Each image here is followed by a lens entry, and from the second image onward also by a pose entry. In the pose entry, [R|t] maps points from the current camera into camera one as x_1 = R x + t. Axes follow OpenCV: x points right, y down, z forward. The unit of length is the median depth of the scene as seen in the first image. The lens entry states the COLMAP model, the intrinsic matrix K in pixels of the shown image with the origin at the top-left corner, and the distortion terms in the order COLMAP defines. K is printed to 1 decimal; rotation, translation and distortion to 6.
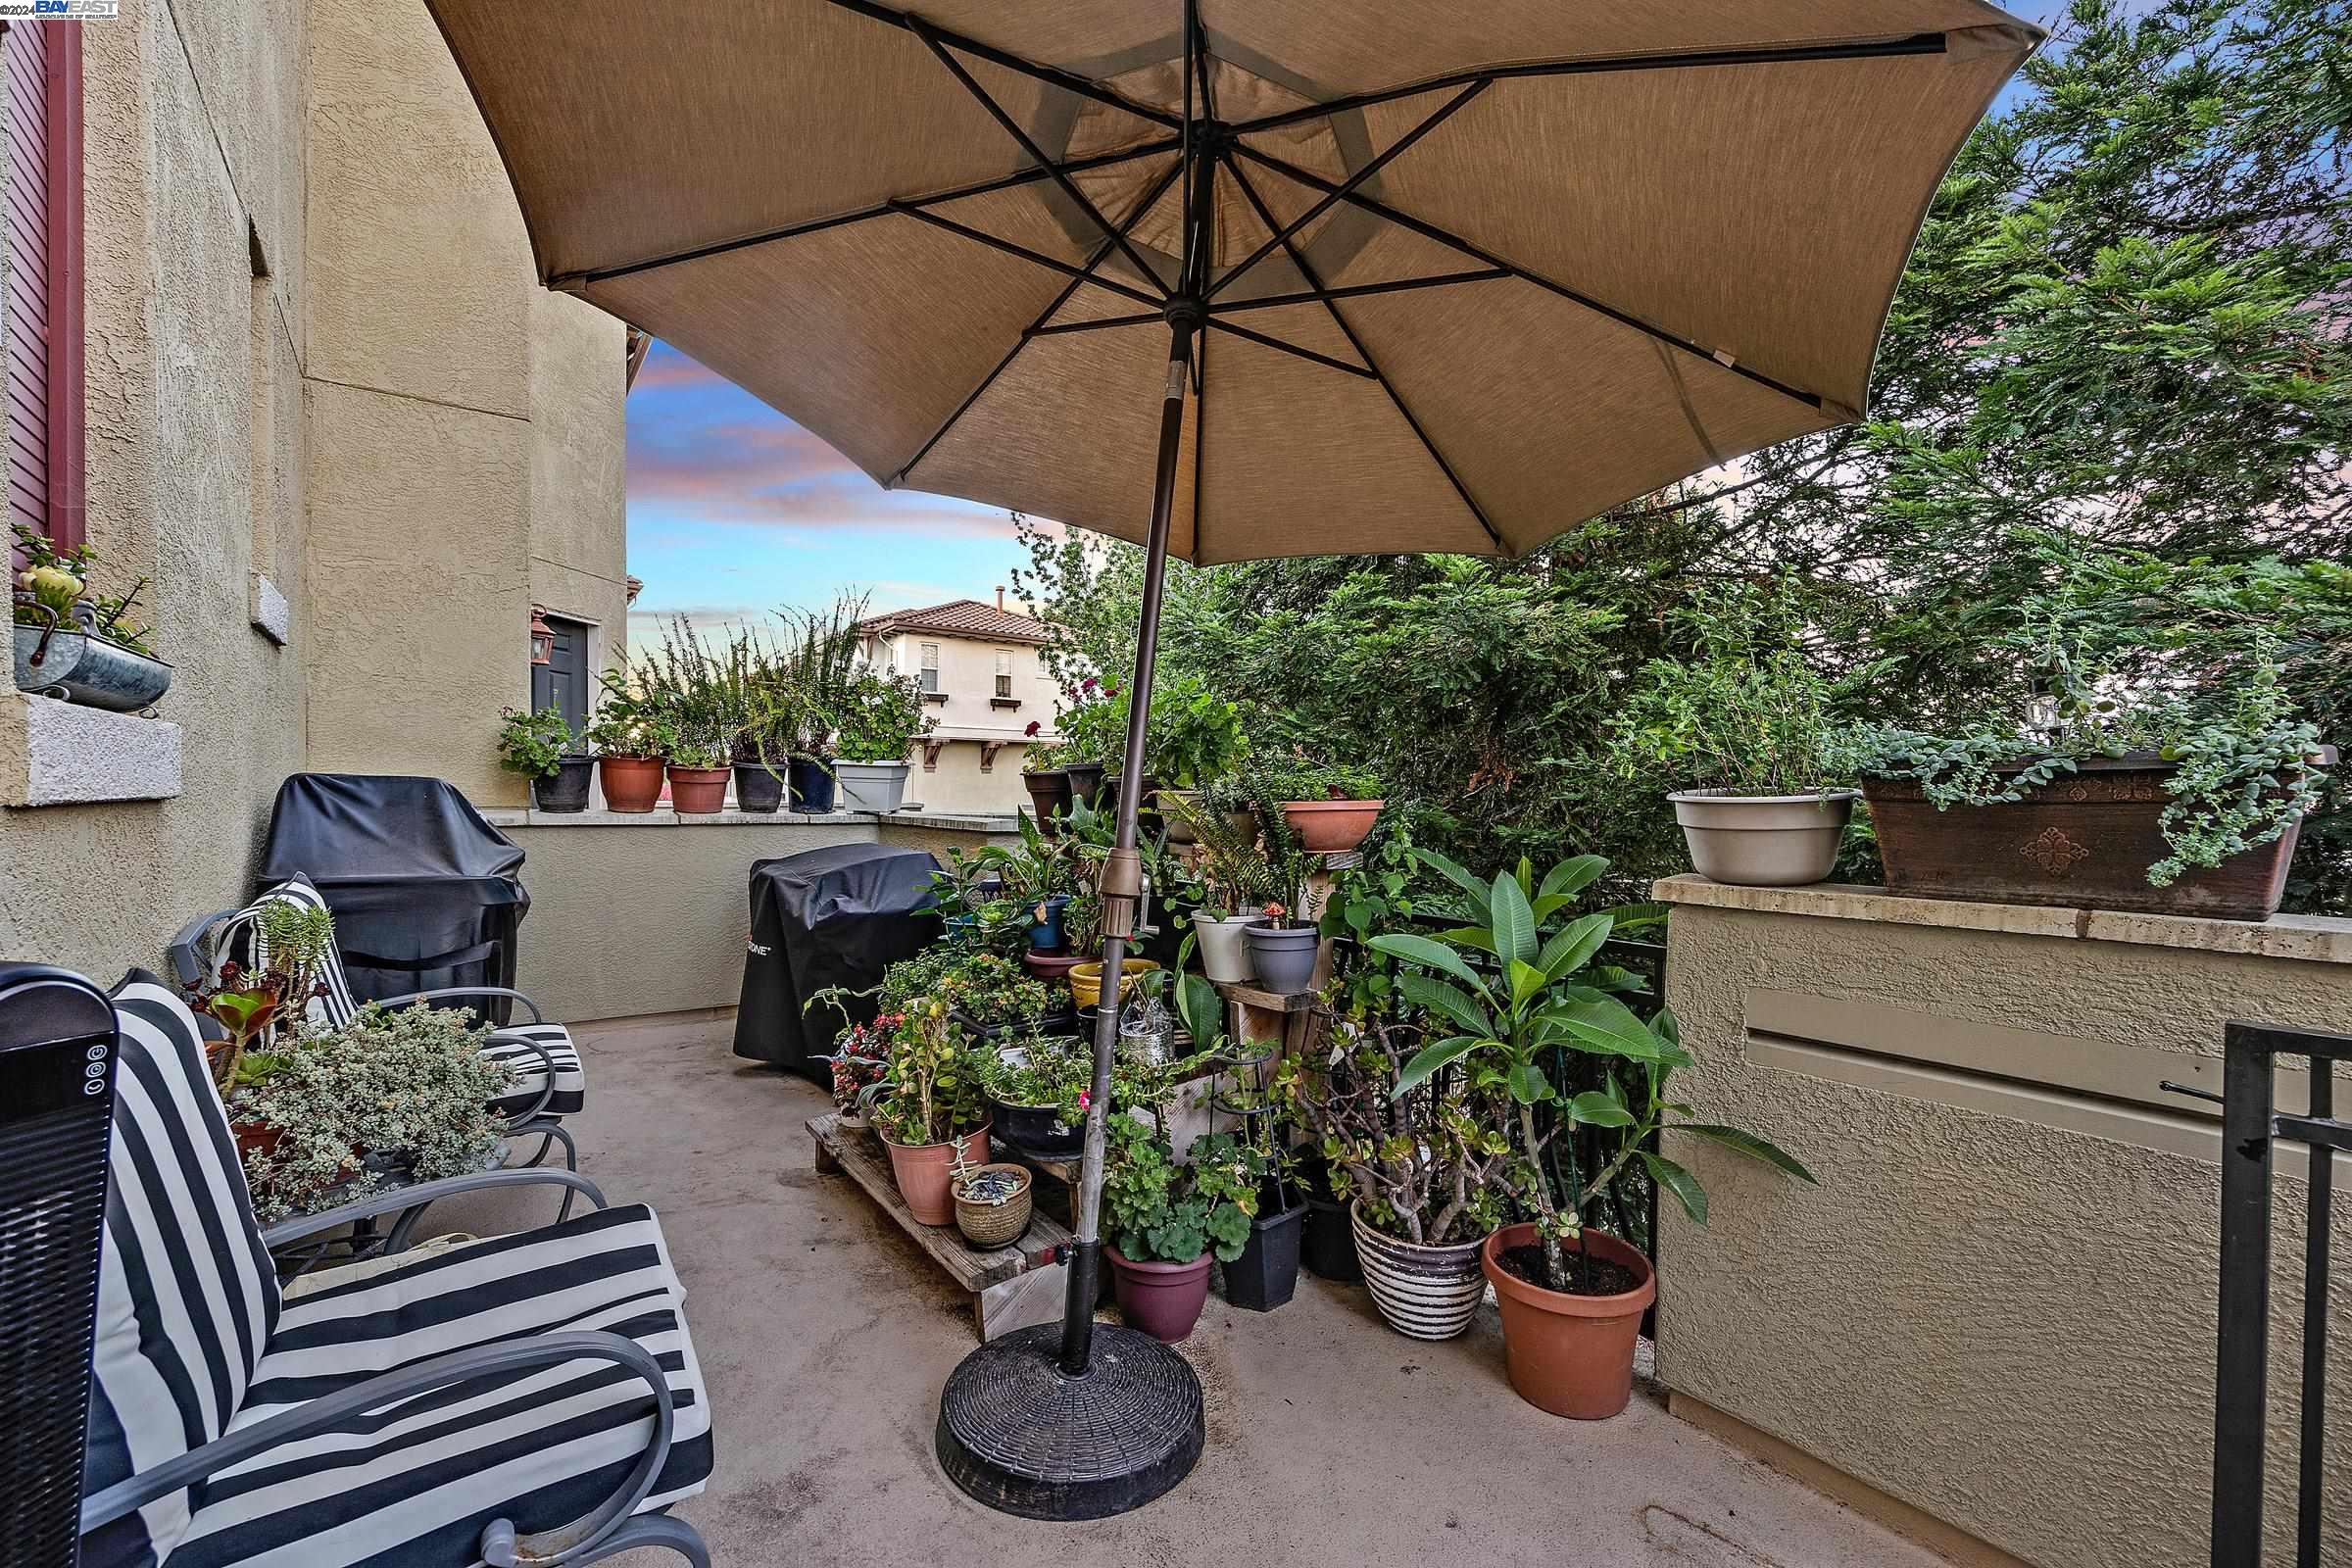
lens RADIAL K [[958.6, 0, 1174.6], [0, 958.6, 810.7], [0, 0, 1]] dist [0.000419, 0.000115]
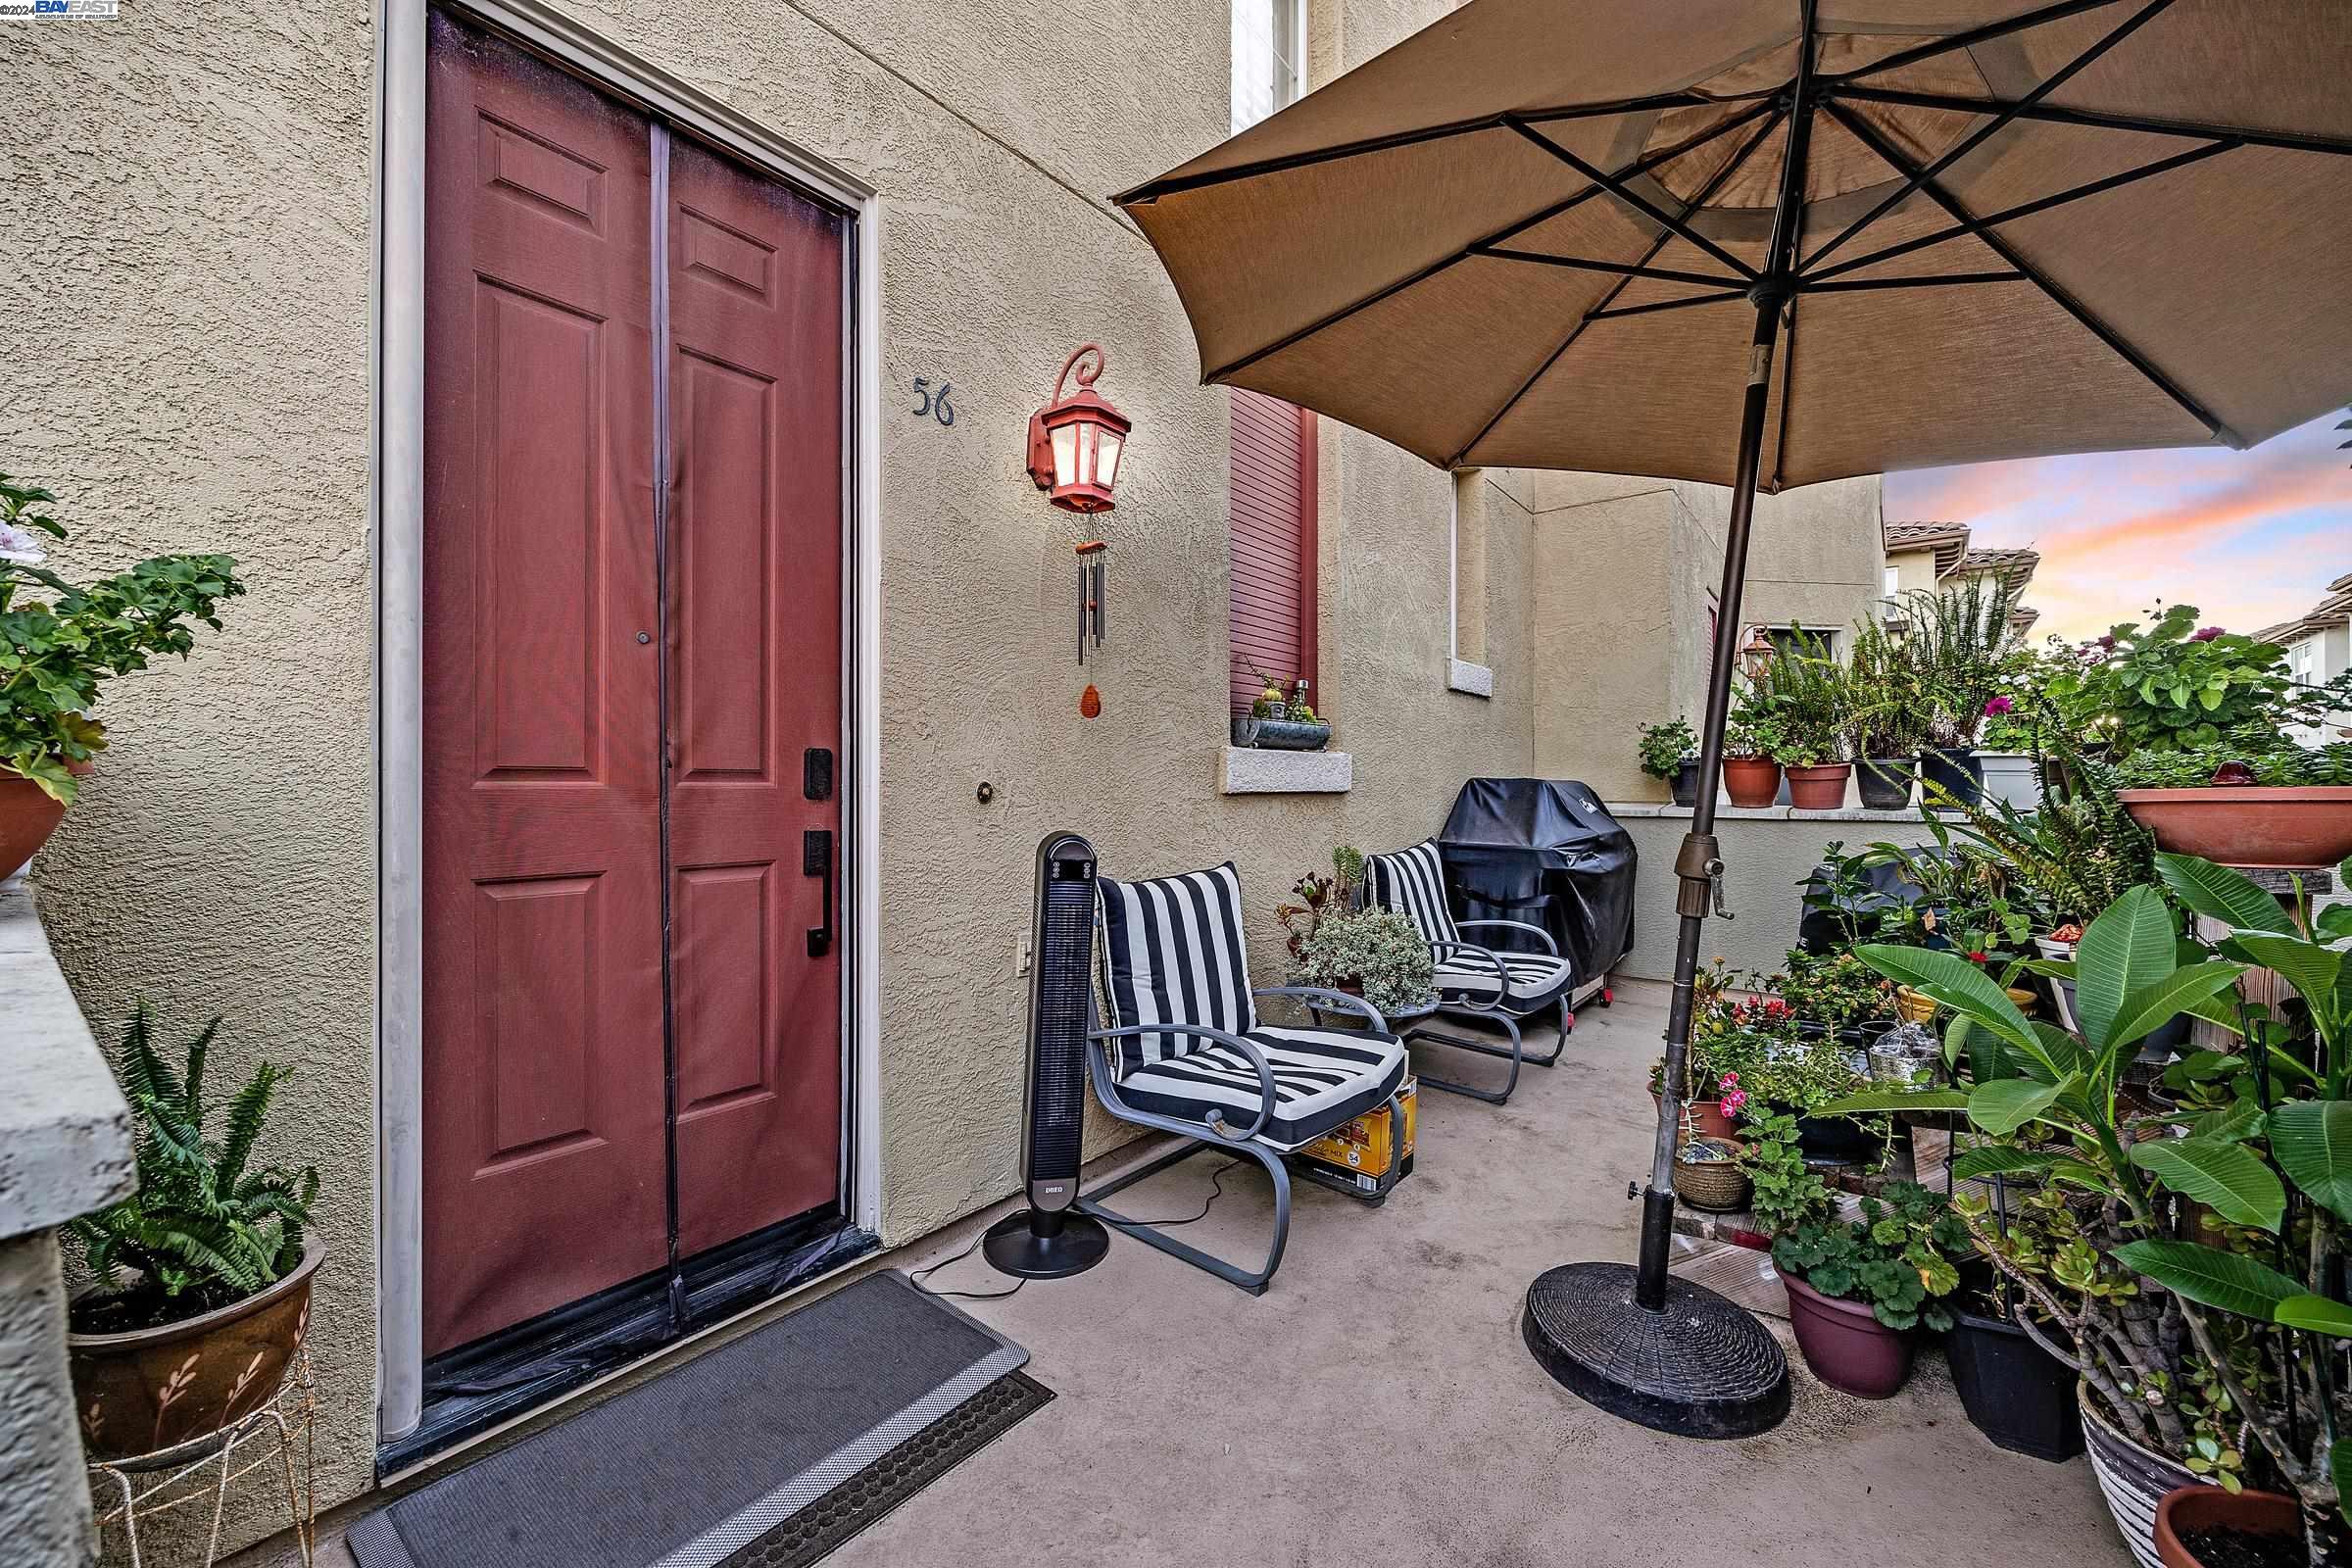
lens RADIAL K [[949.3, 0, 1176.0], [0, 949.3, 784.0], [0, 0, 1]] dist [-0.000314, -0.000182]
pose [[0.265308, -0.013435, -0.964070, 0.489384], [-0.015446, 0.999715, -0.018183, 0.007361], [0.964040, 0.019715, 0.265025, 0.104787]]
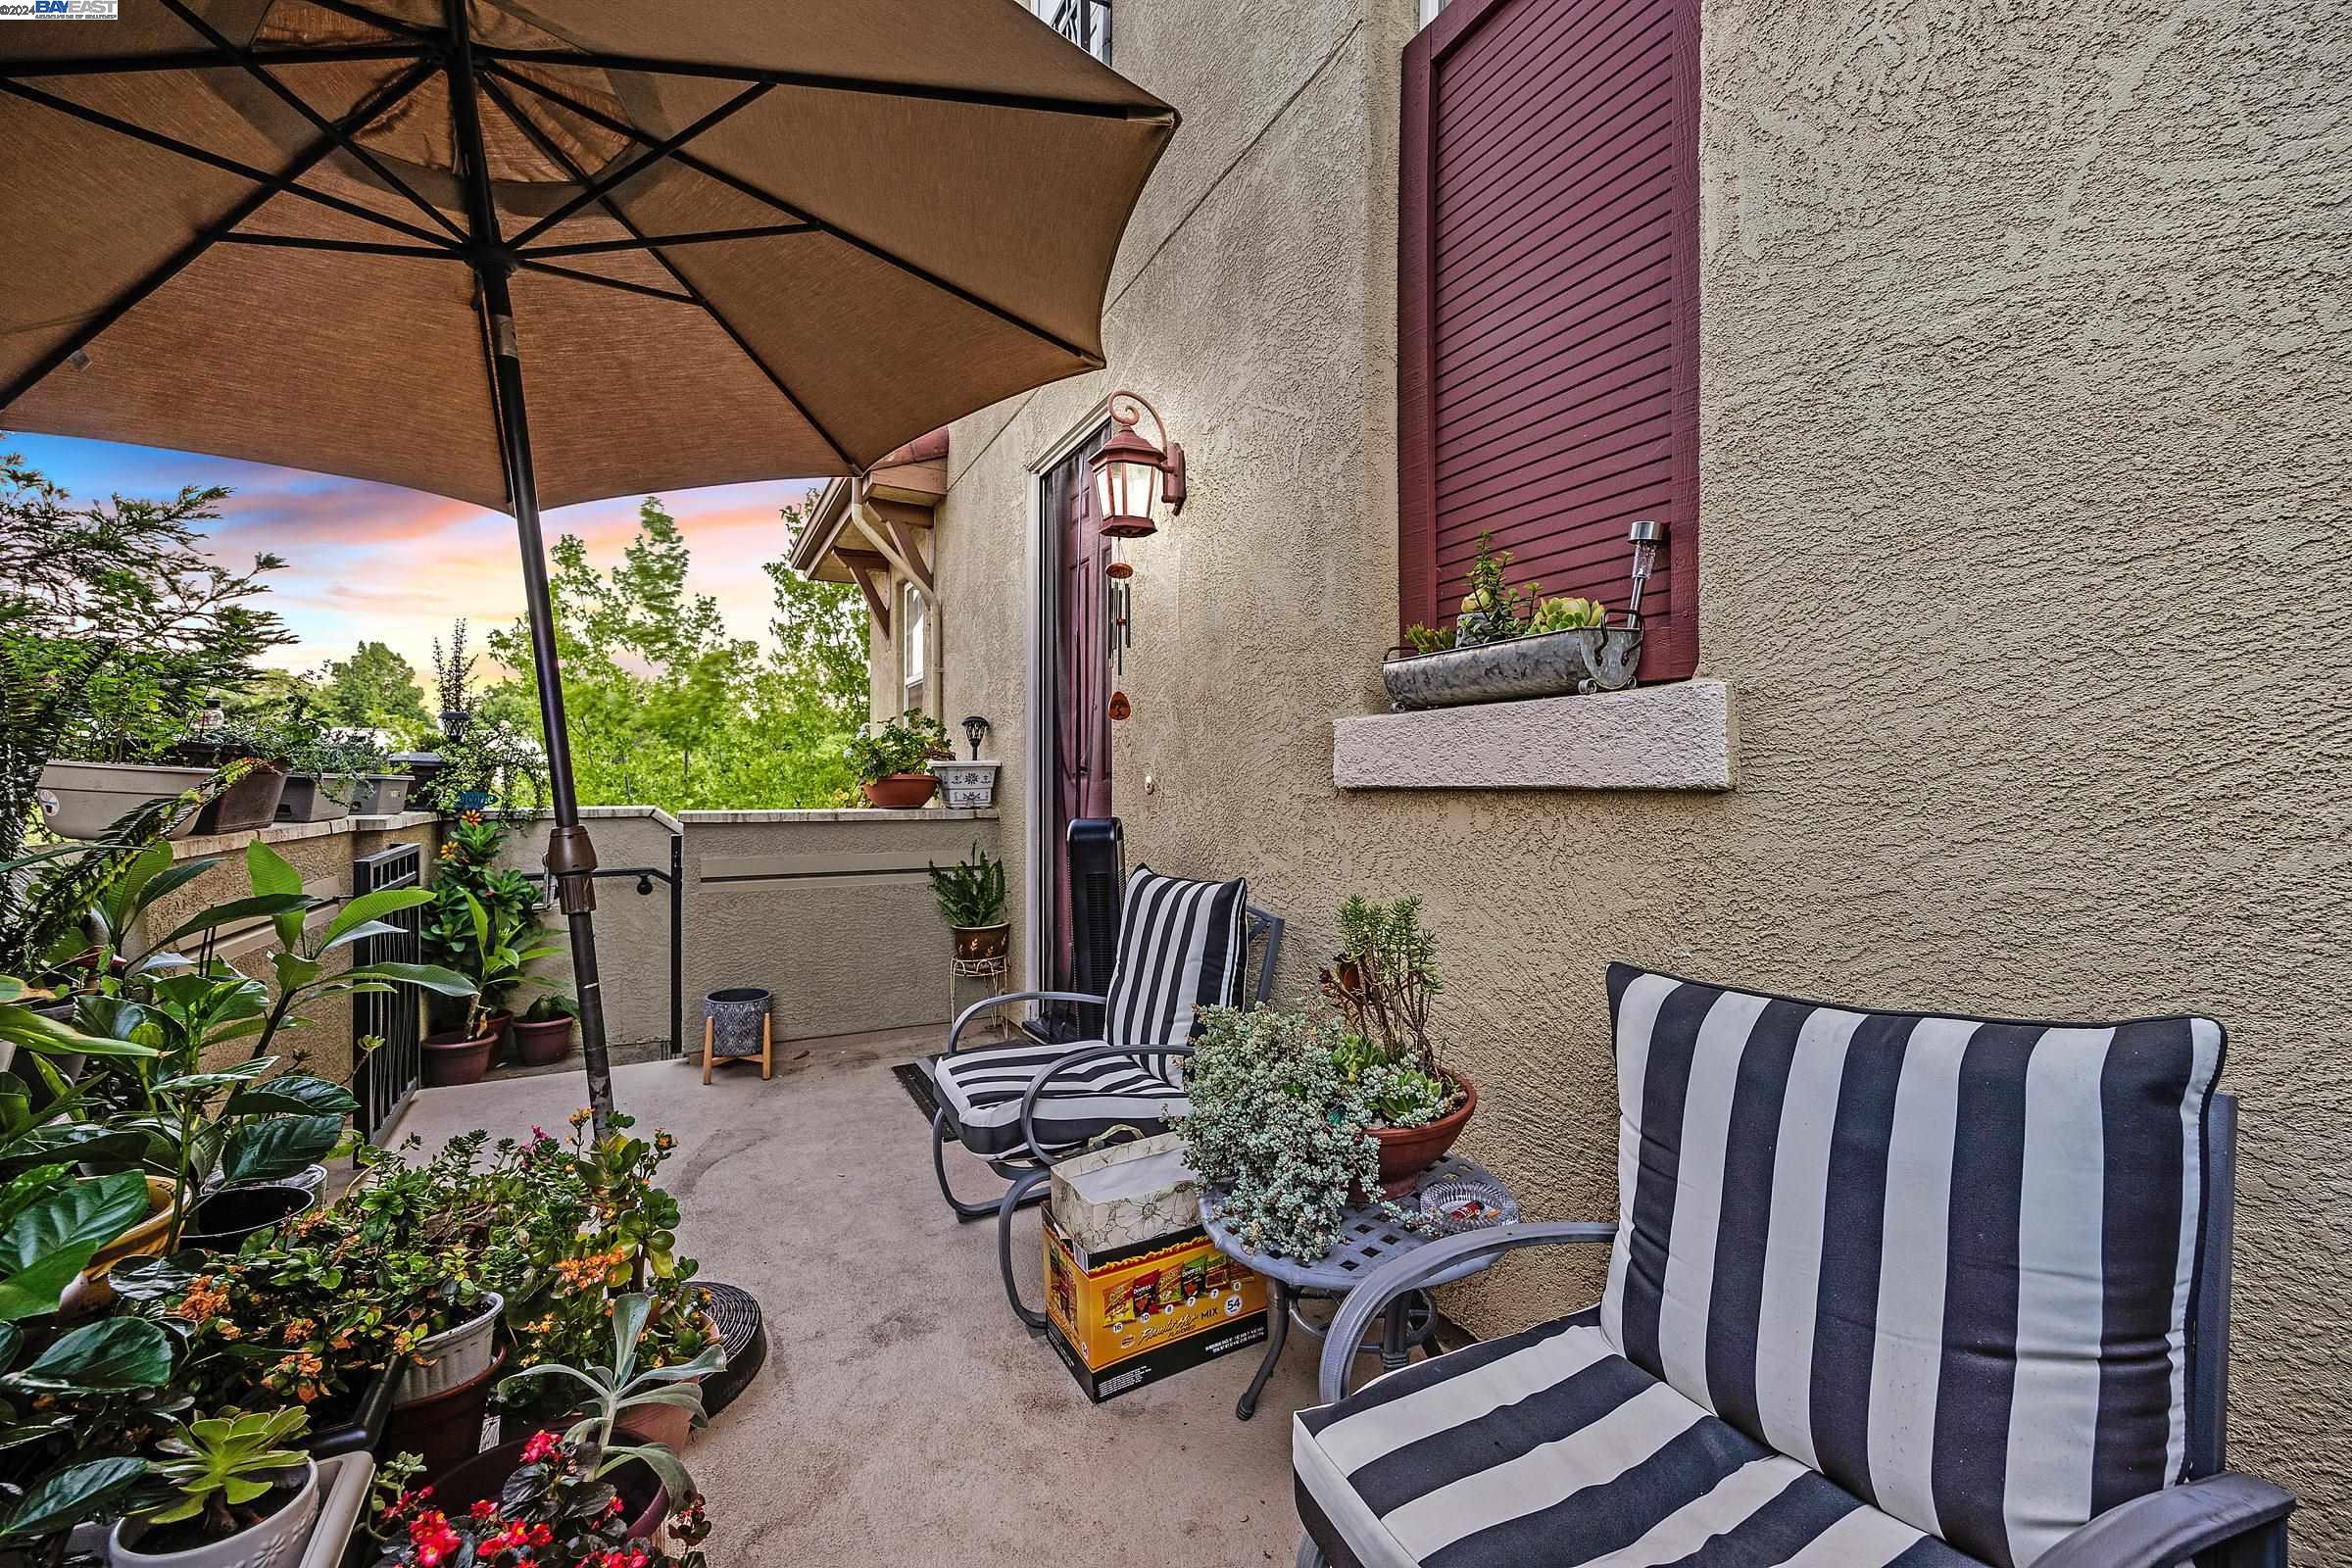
lens RADIAL K [[949.3, 0, 1176.0], [0, 949.3, 784.0], [0, 0, 1]] dist [-0.000314, -0.000182]
pose [[-0.991027, -0.009810, 0.133303, -0.501521], [-0.007757, 0.999843, 0.015913, -0.016138], [-0.133438, 0.014736, -0.990948, 1.168251]]
